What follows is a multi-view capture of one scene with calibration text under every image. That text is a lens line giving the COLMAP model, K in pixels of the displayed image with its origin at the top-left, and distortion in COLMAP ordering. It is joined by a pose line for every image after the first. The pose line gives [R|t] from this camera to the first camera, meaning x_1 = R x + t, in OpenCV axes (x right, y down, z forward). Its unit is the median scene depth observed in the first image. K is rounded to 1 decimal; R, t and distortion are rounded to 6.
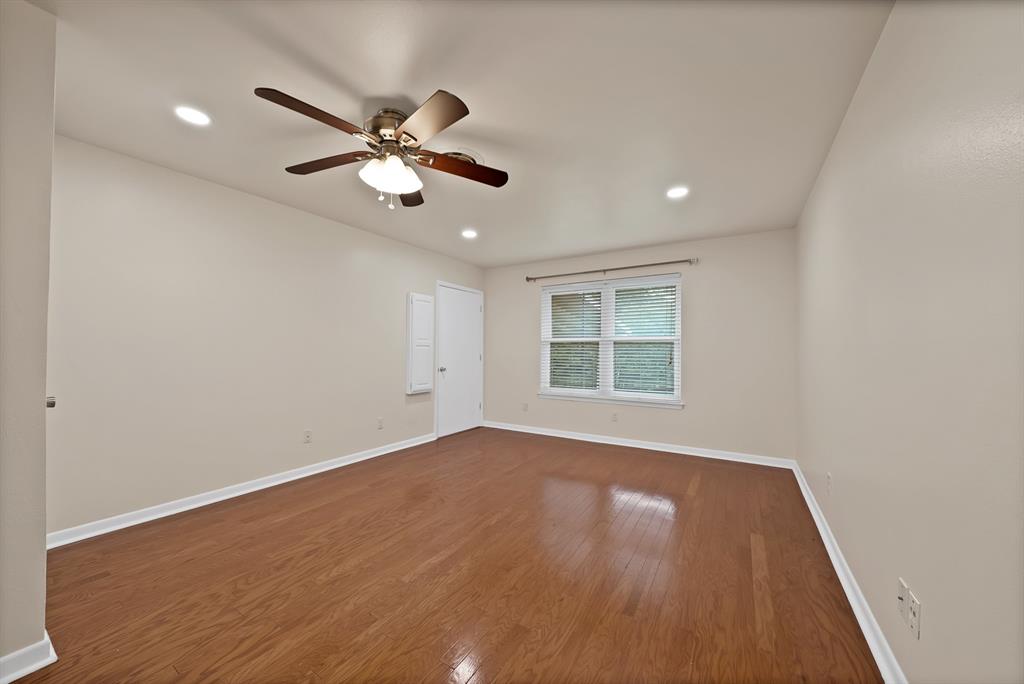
lens RADIAL K [[373.0, 0, 506.4], [0, 373.0, 347.1], [0, 0, 1]] dist [-0.018991, 0.000265]
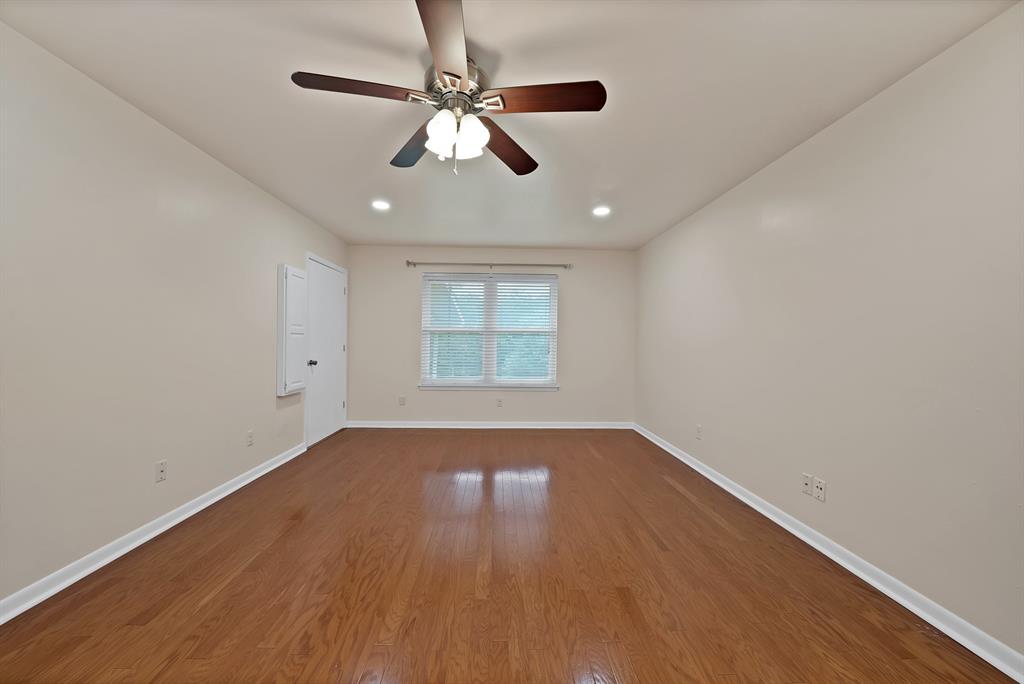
lens RADIAL K [[377.9, 0, 506.8], [0, 377.9, 343.4], [0, 0, 1]] dist [-0.020242, 0.000120]
pose [[0.822682, 0.001480, 0.568500, -0.319450], [-0.011285, 0.999842, 0.013727, 0.001572], [-0.568390, -0.017709, 0.822568, 0.099626]]
